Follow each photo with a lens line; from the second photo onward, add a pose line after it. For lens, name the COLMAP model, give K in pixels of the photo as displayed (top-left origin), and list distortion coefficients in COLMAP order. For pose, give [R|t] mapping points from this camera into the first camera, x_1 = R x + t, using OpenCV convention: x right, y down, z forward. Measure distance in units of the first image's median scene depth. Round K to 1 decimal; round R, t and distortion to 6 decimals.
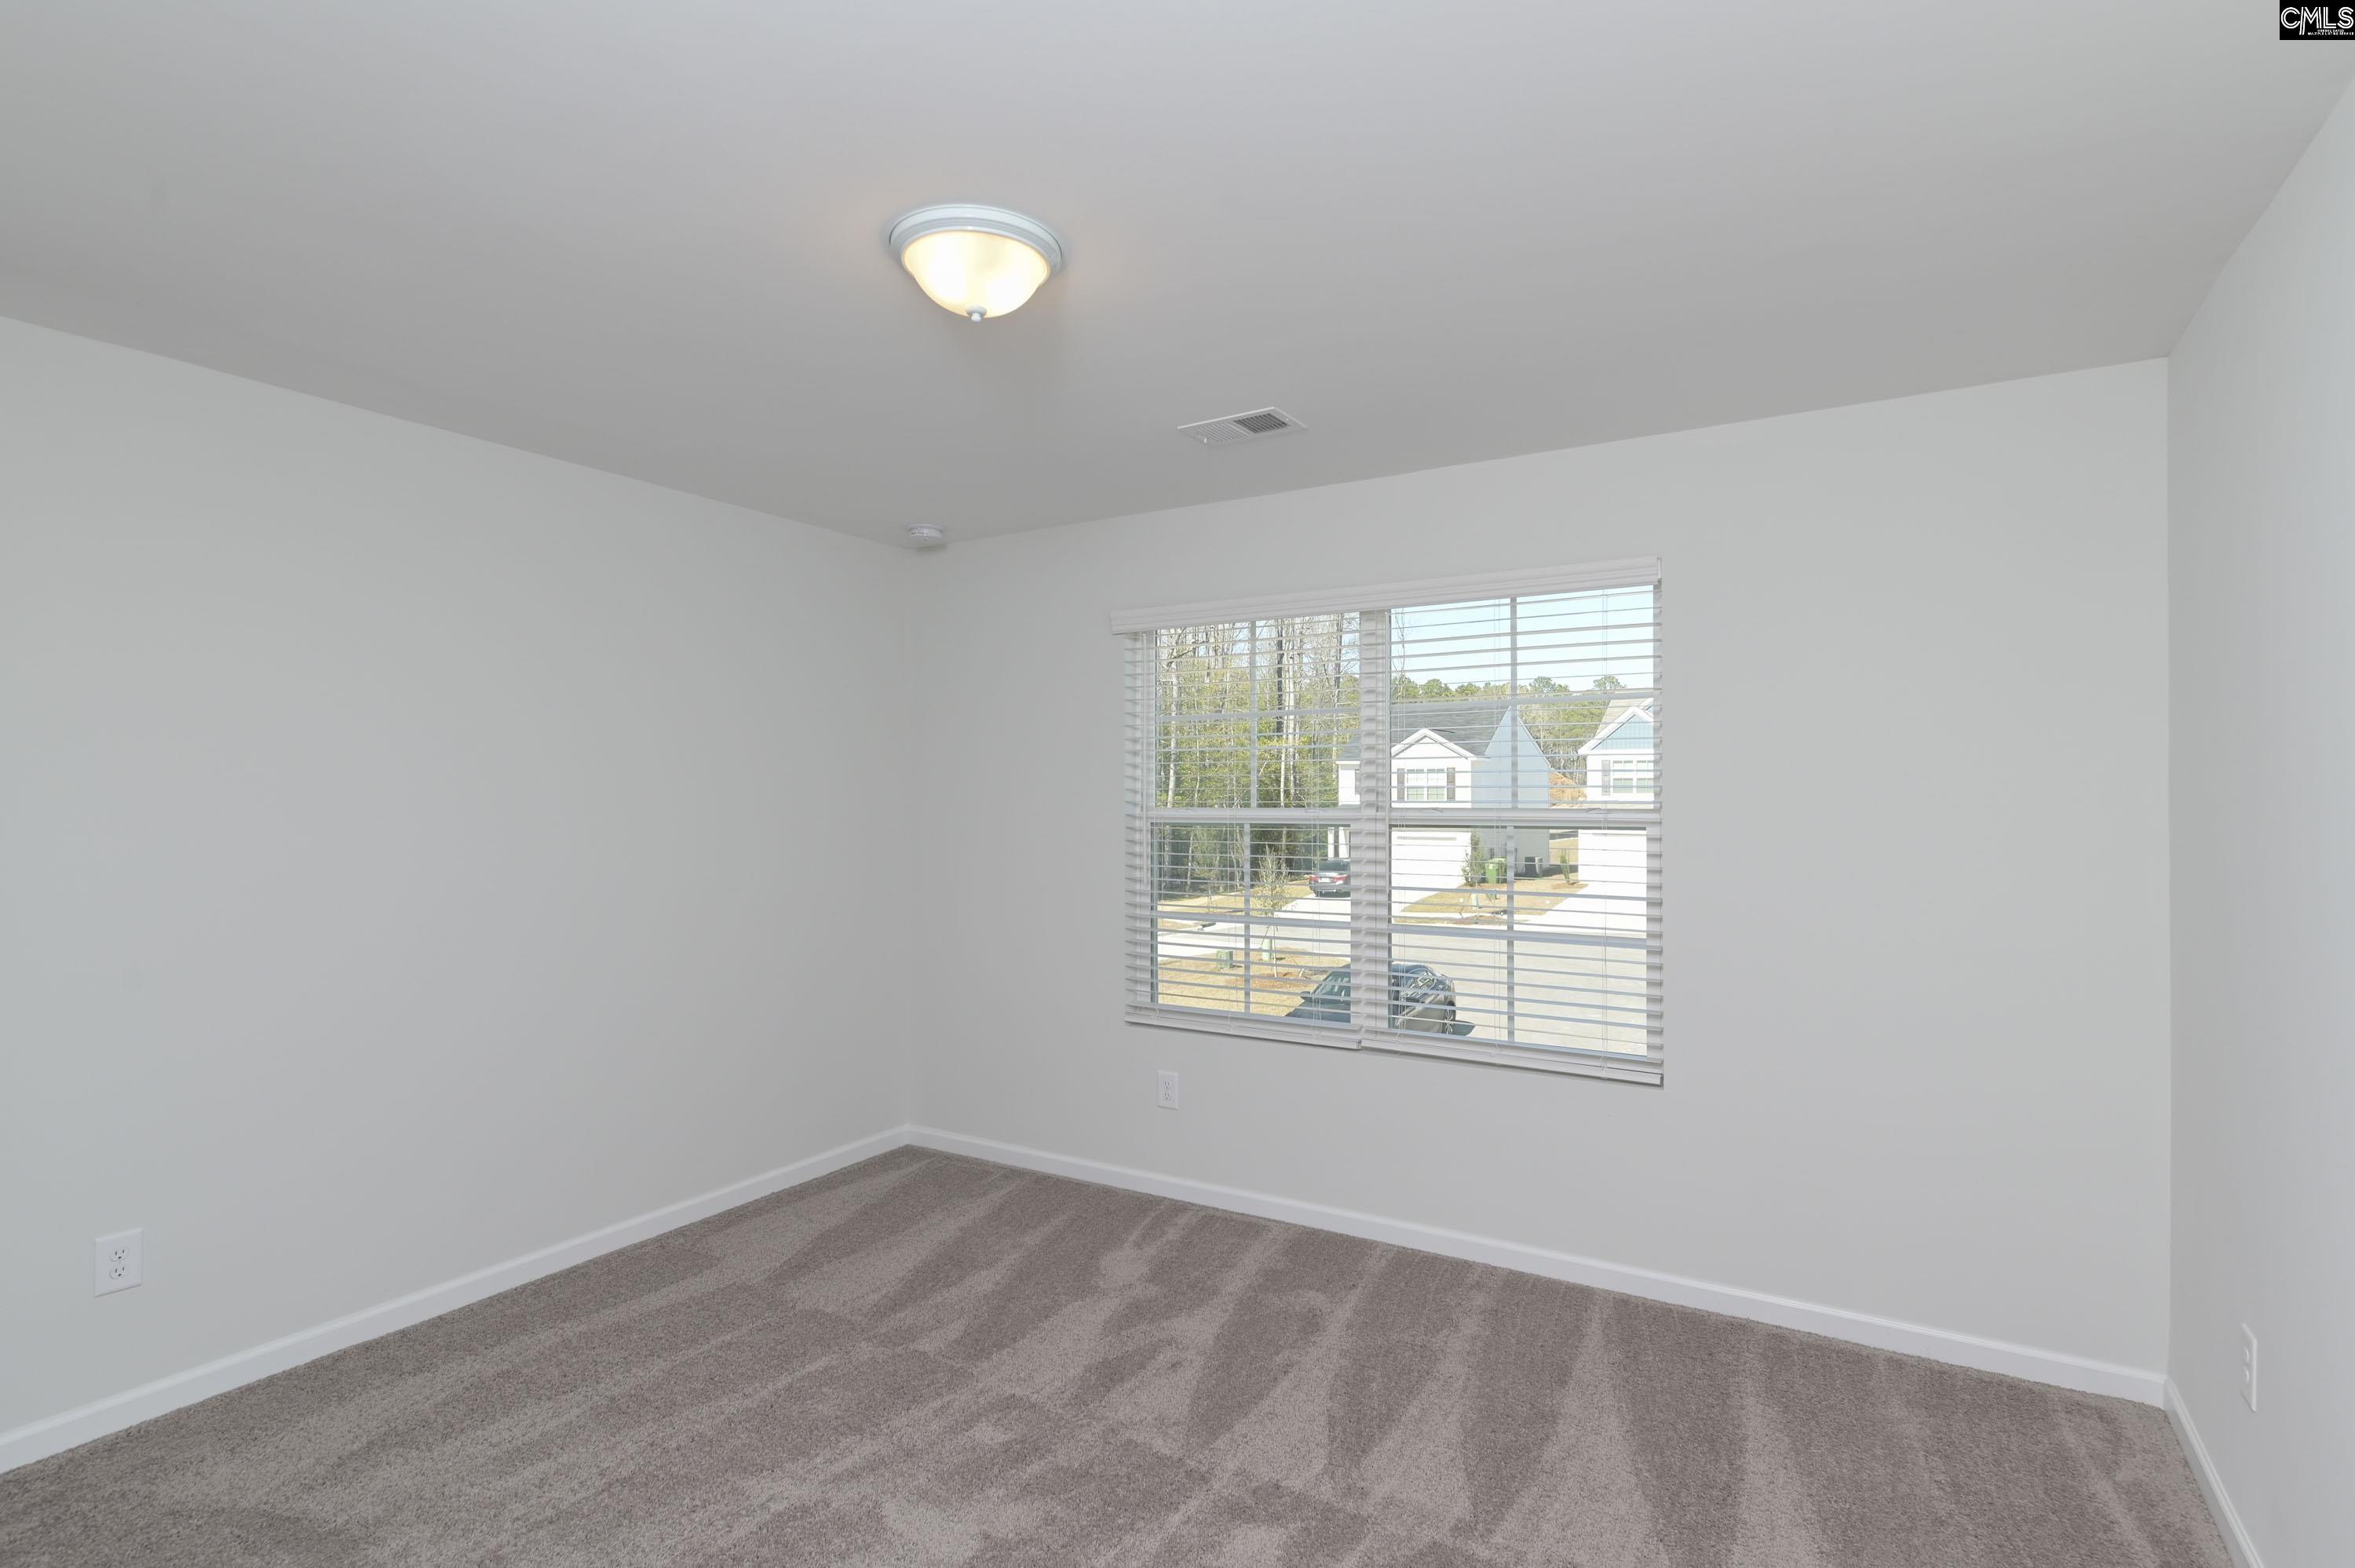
lens RADIAL K [[1172.2, 0, 1176.2], [0, 1172.2, 774.2], [0, 0, 1]] dist [0.003024, -0.000862]
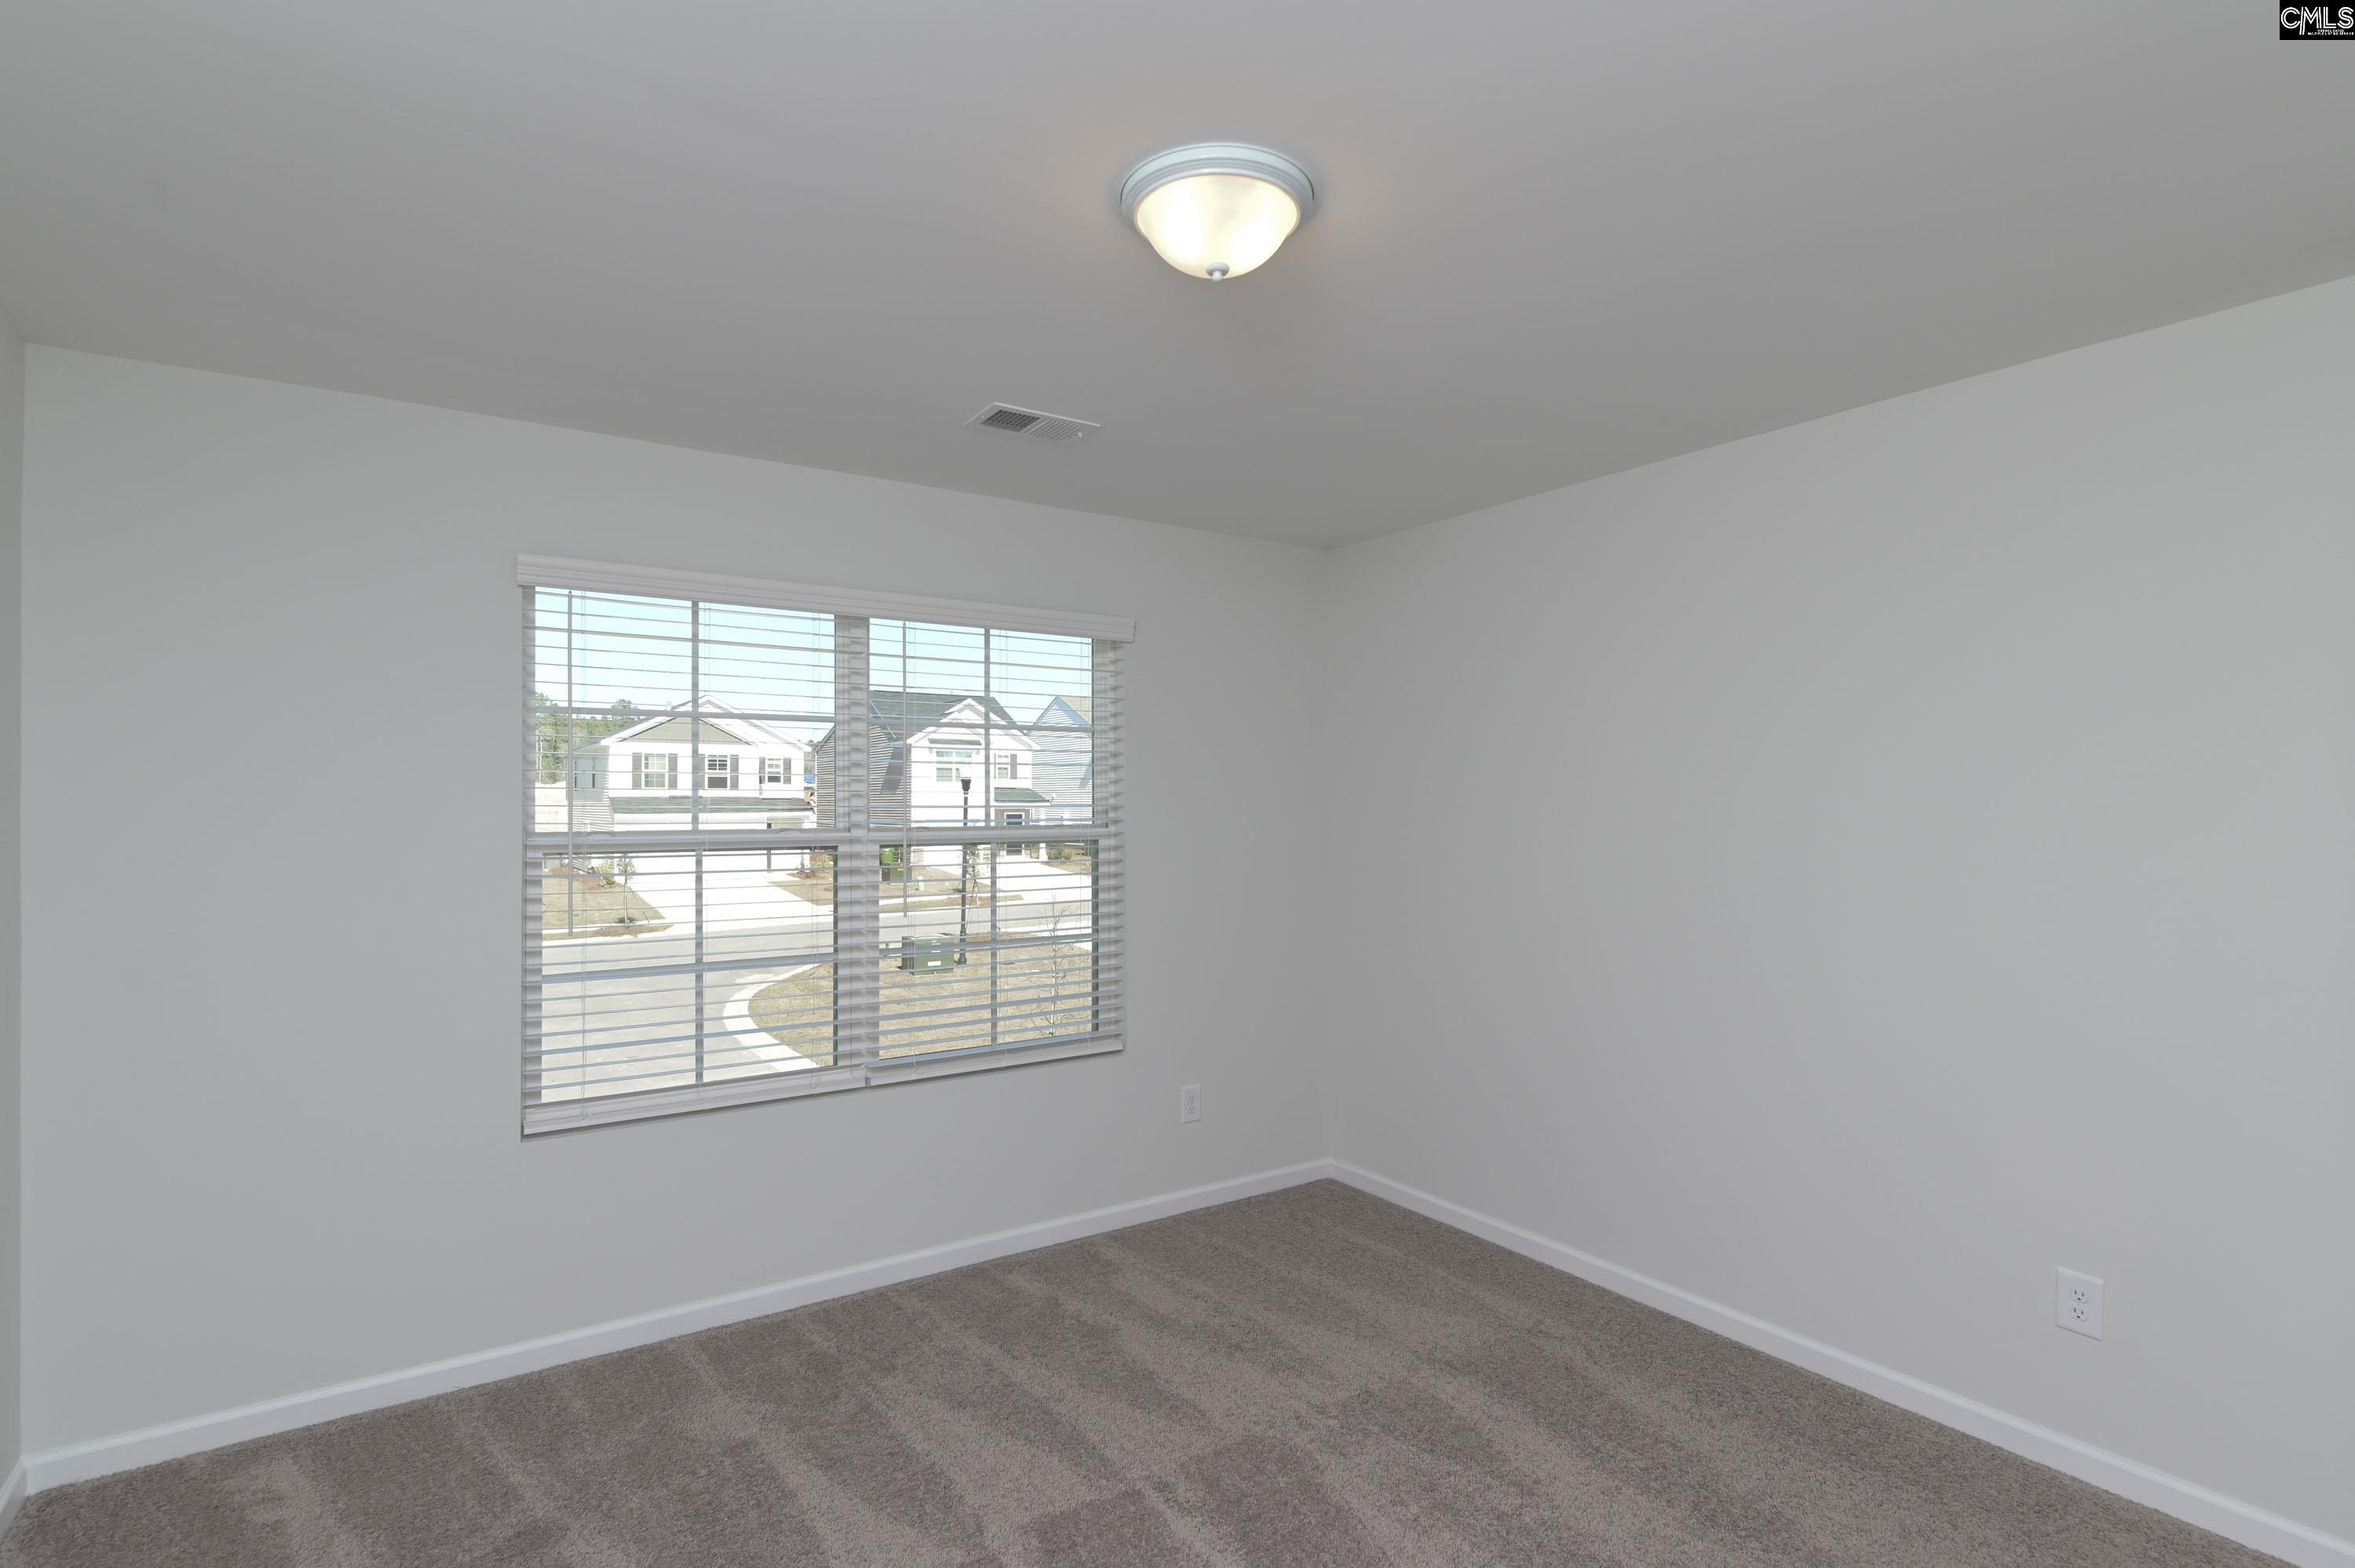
lens RADIAL K [[1236.6, 0, 1168.4], [0, 1236.6, 806.3], [0, 0, 1]] dist [0.000348, -0.002307]
pose [[0.382861, 0.005544, 0.923789, -0.664630], [-0.012582, 0.999921, -0.000786, 0.008812], [-0.923720, -0.011322, 0.382900, 0.406633]]
